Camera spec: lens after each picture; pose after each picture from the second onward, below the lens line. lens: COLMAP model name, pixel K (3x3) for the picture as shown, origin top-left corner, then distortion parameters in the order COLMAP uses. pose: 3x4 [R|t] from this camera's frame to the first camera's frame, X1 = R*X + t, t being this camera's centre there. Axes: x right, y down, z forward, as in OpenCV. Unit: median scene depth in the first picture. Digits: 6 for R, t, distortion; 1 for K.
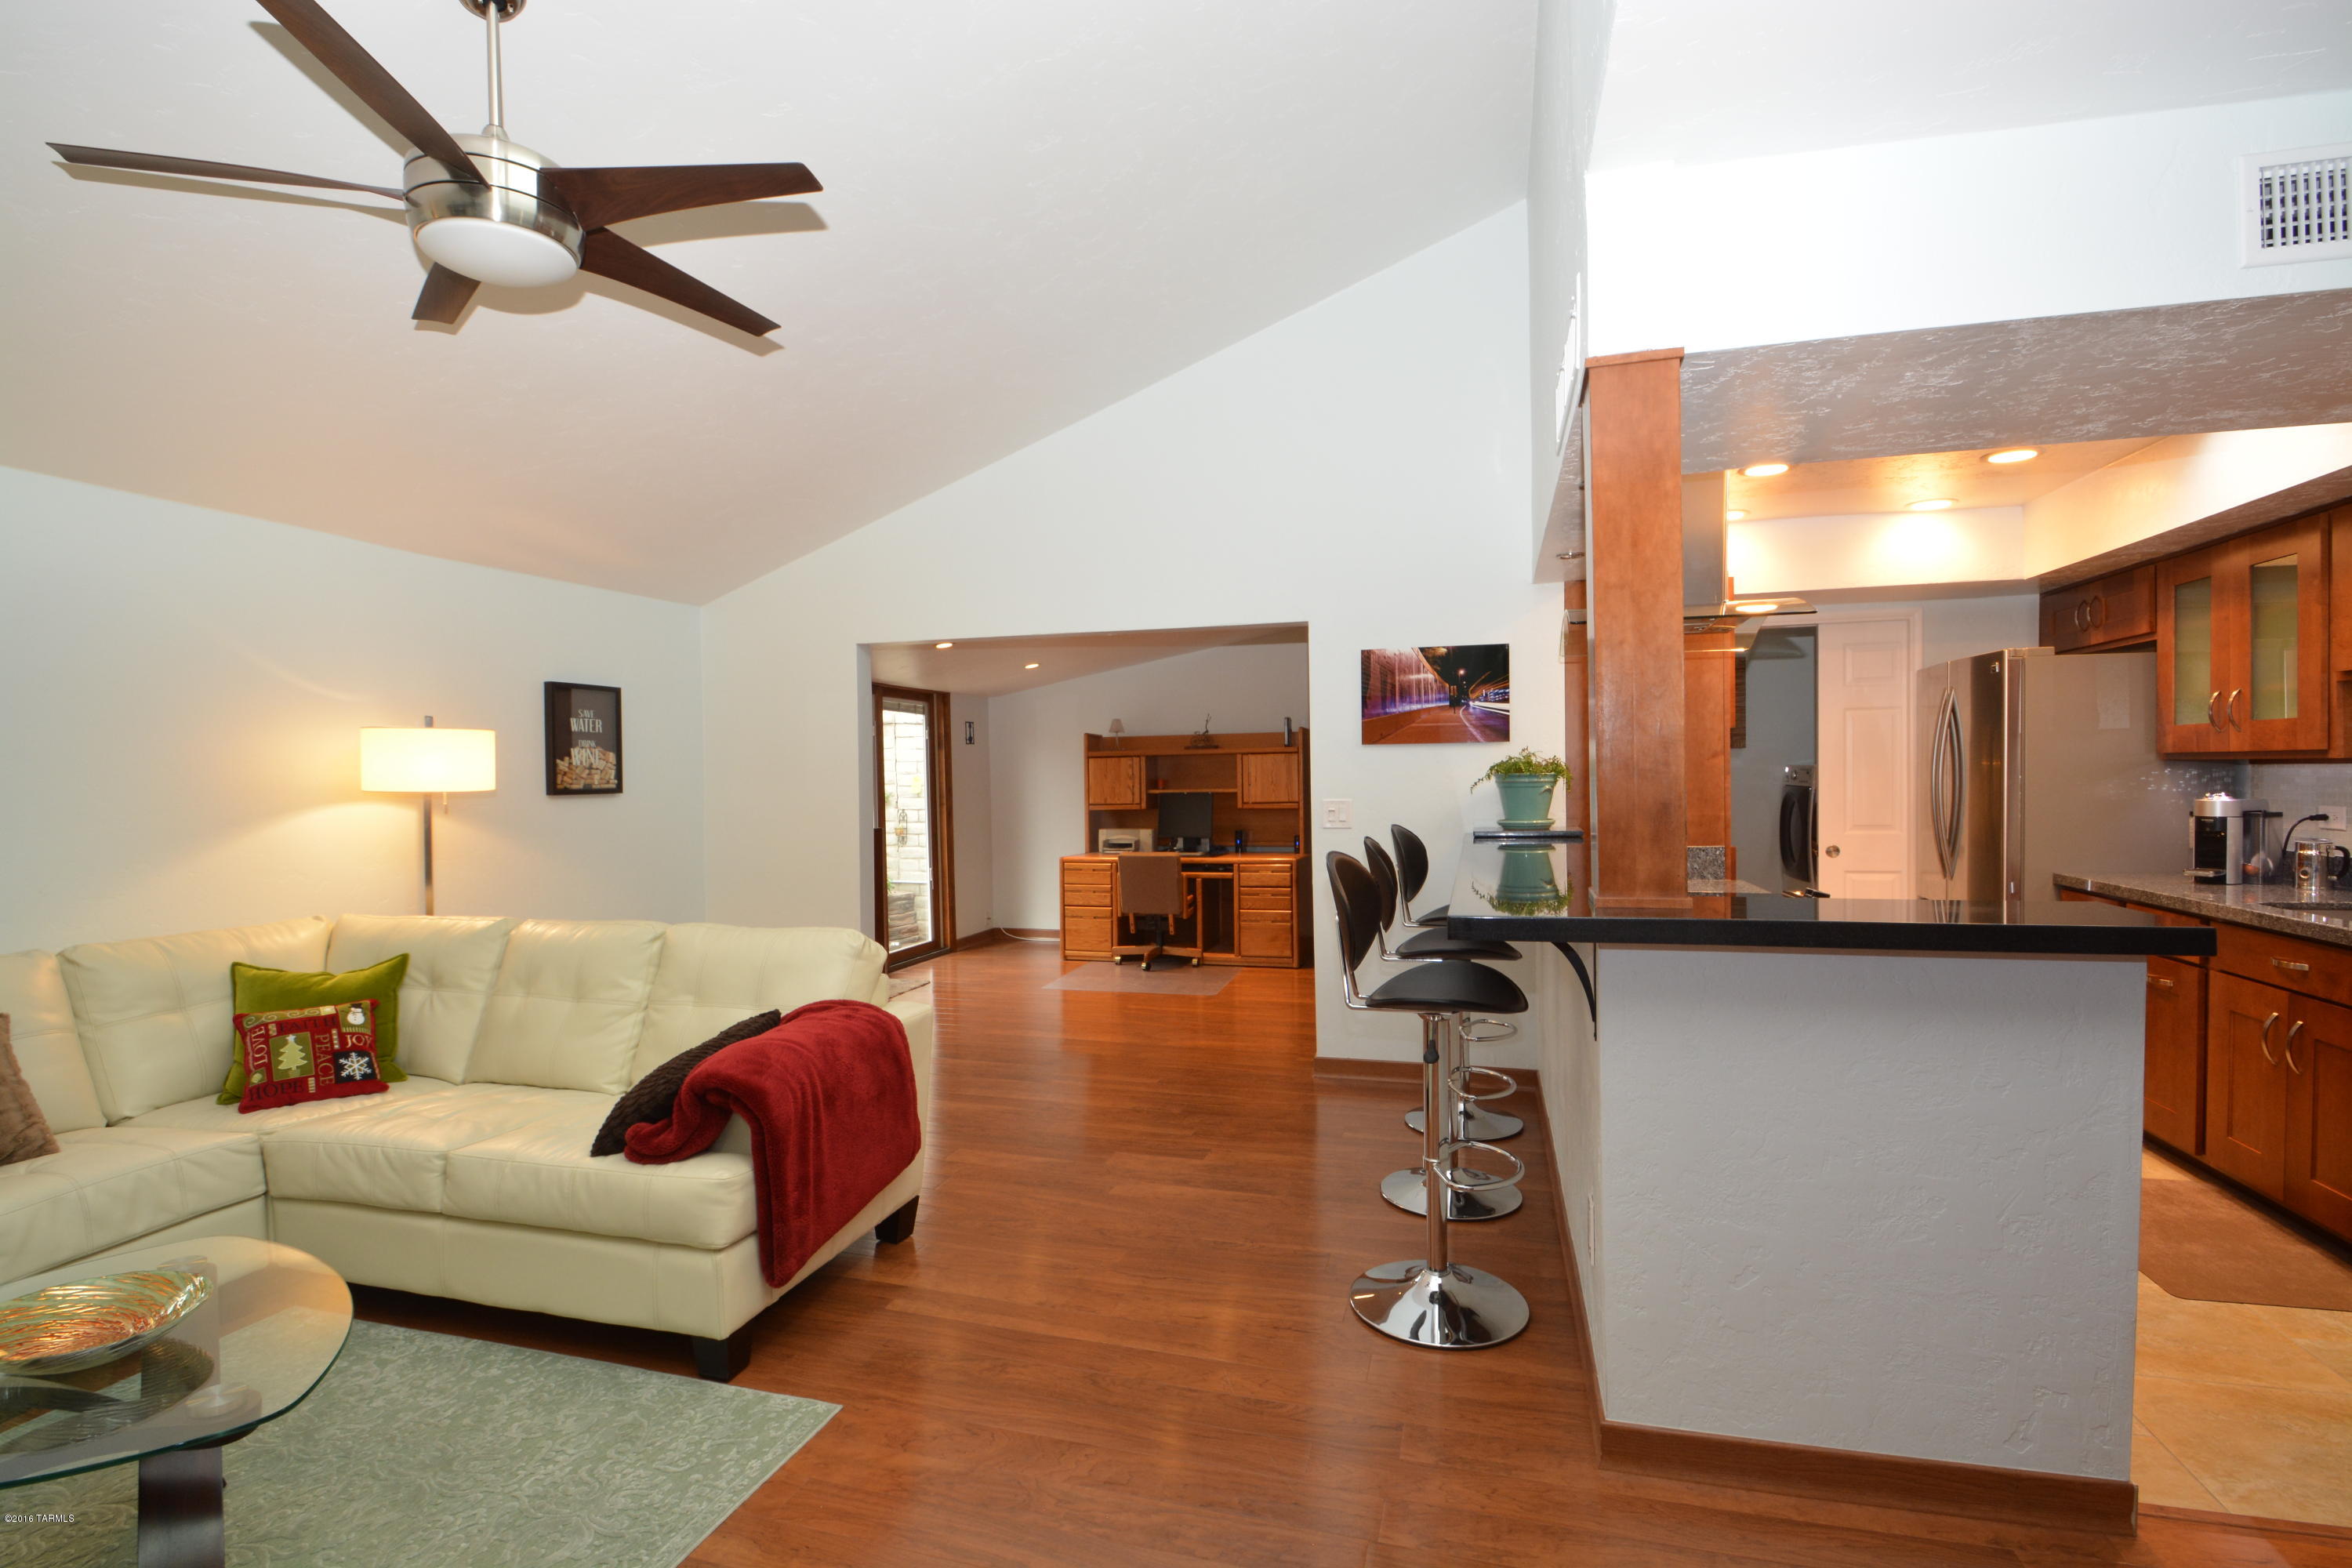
lens RADIAL K [[1085.7, 0, 1176.0], [0, 1085.7, 784.0], [0, 0, 1]] dist [-0.000977, -0.017509]
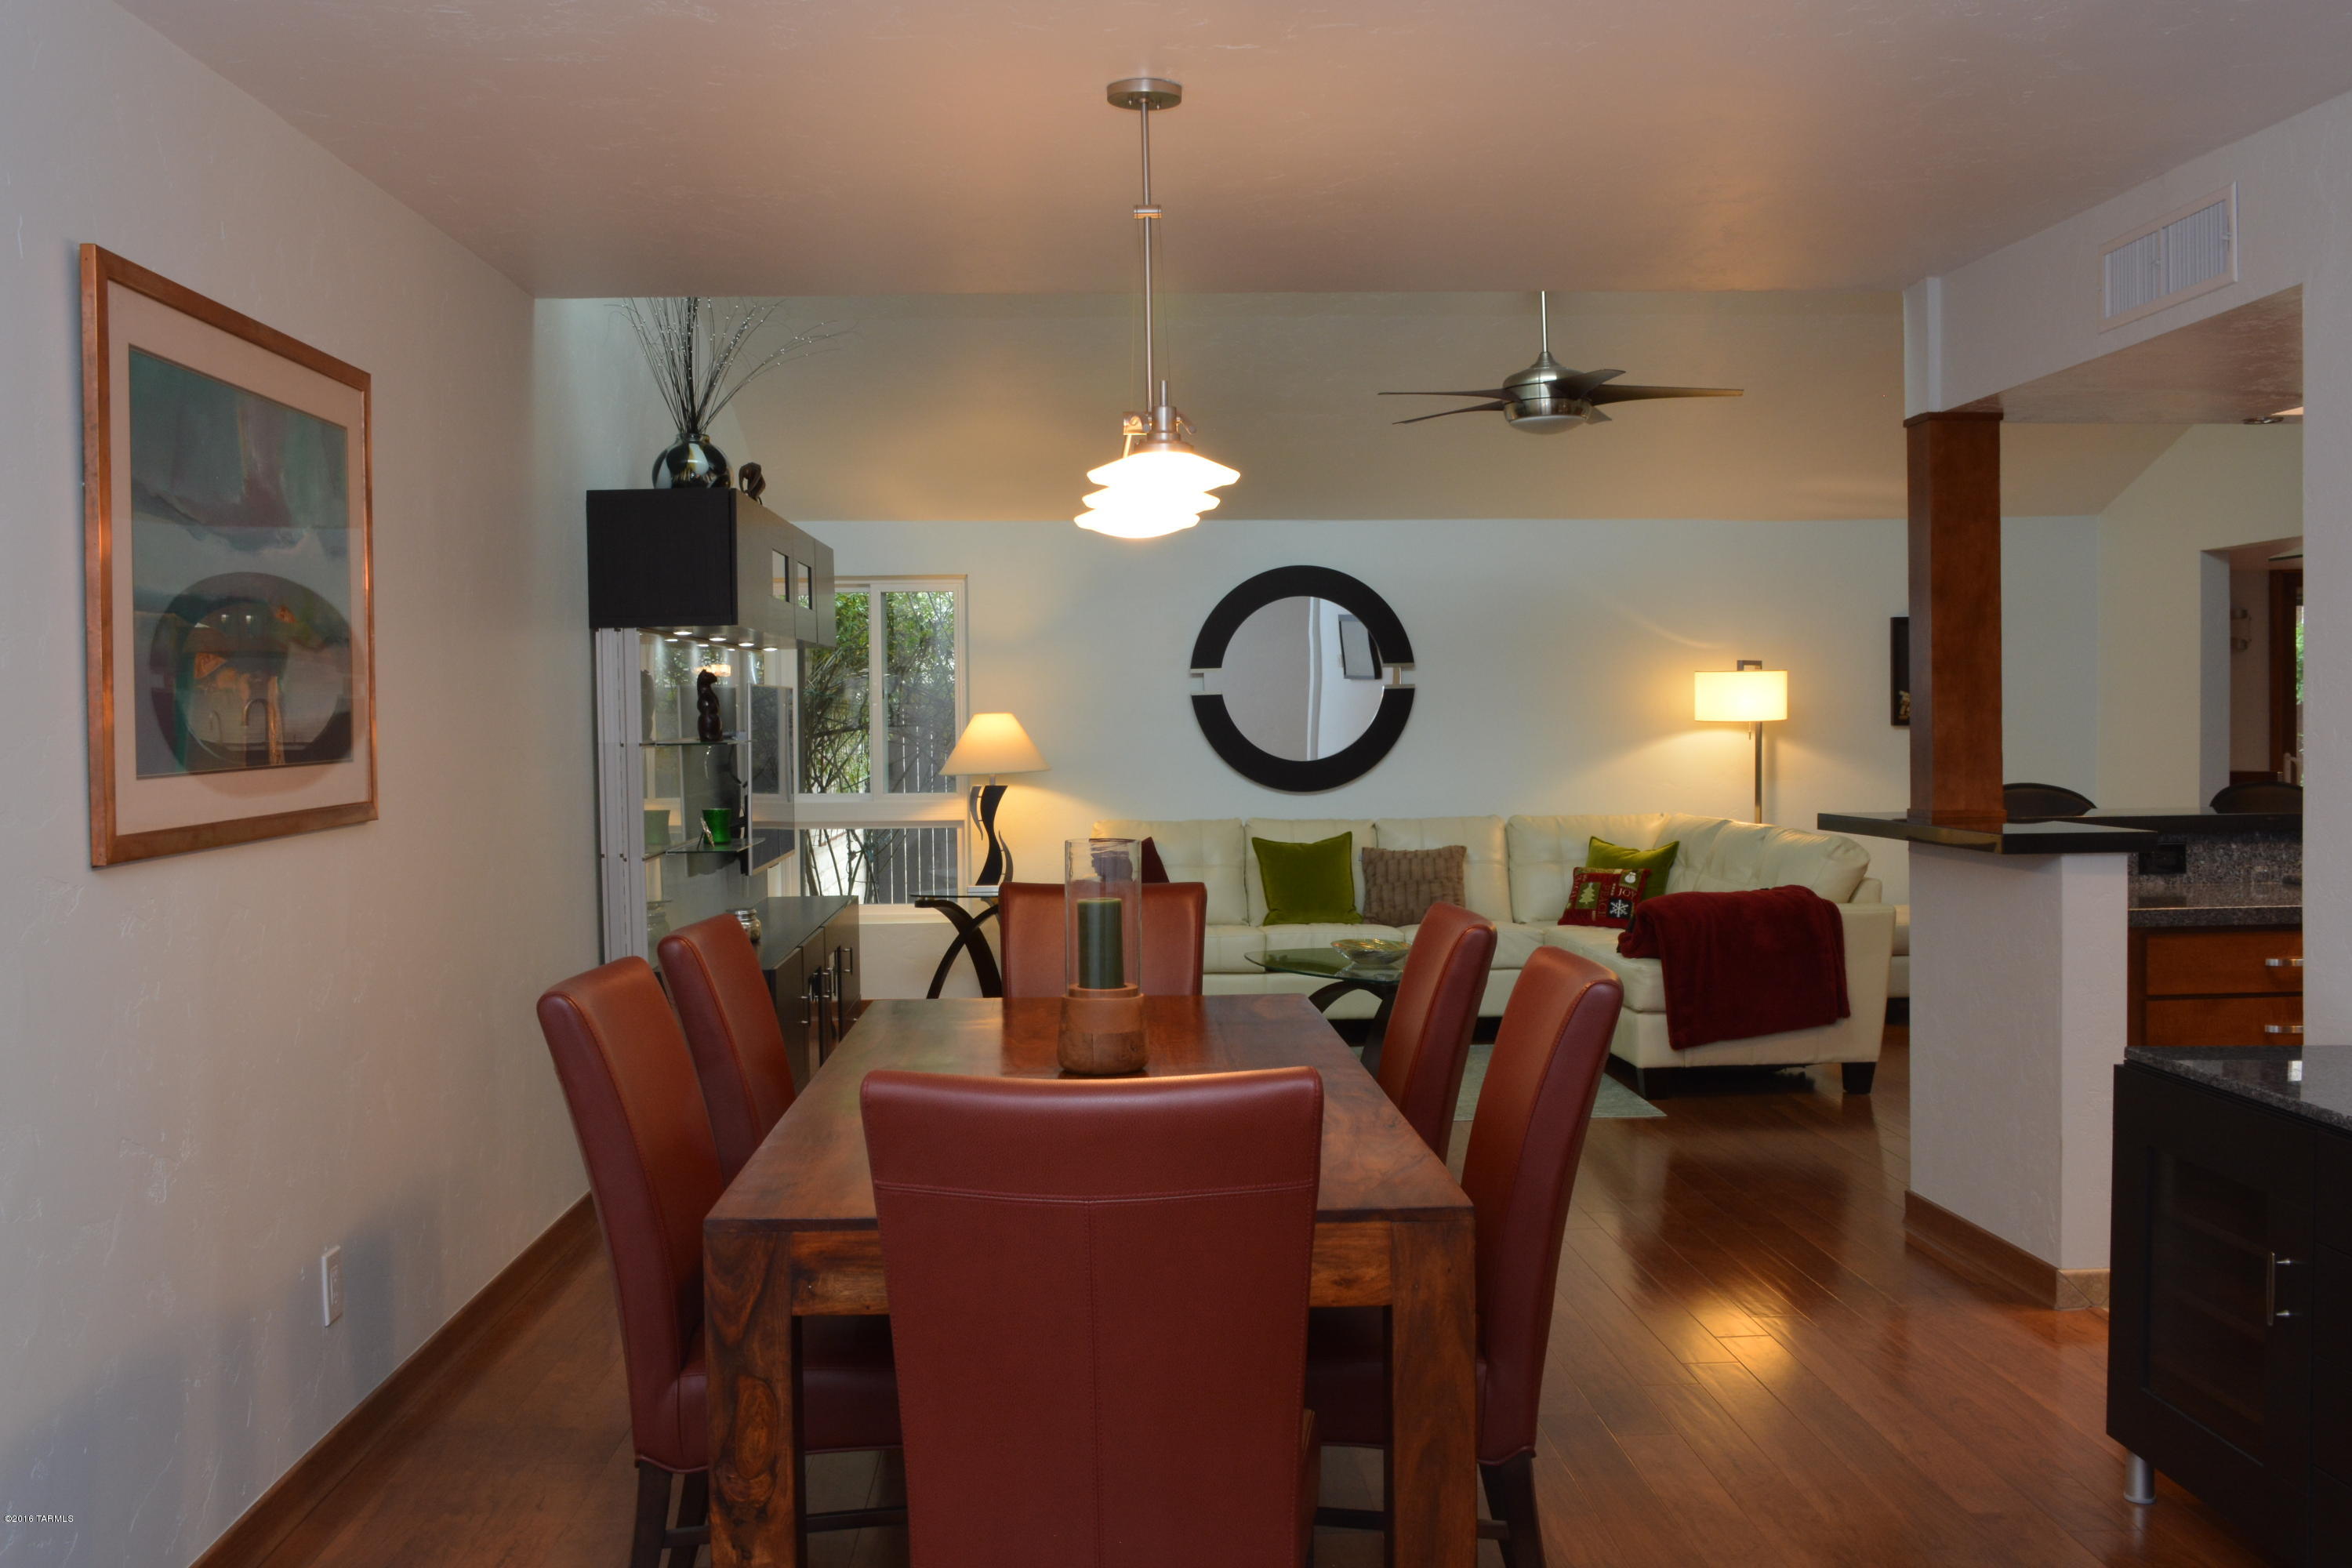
lens RADIAL K [[2106.5, 0, 1176.0], [0, 2106.5, 784.0], [0, 0, 1]] dist [-0.063980, 0.008143]
pose [[0.319384, 0.039735, -0.946792, 1.155121], [-0.001088, 0.999135, 0.041565, -0.016648], [0.947625, -0.012245, 0.319151, -0.318093]]
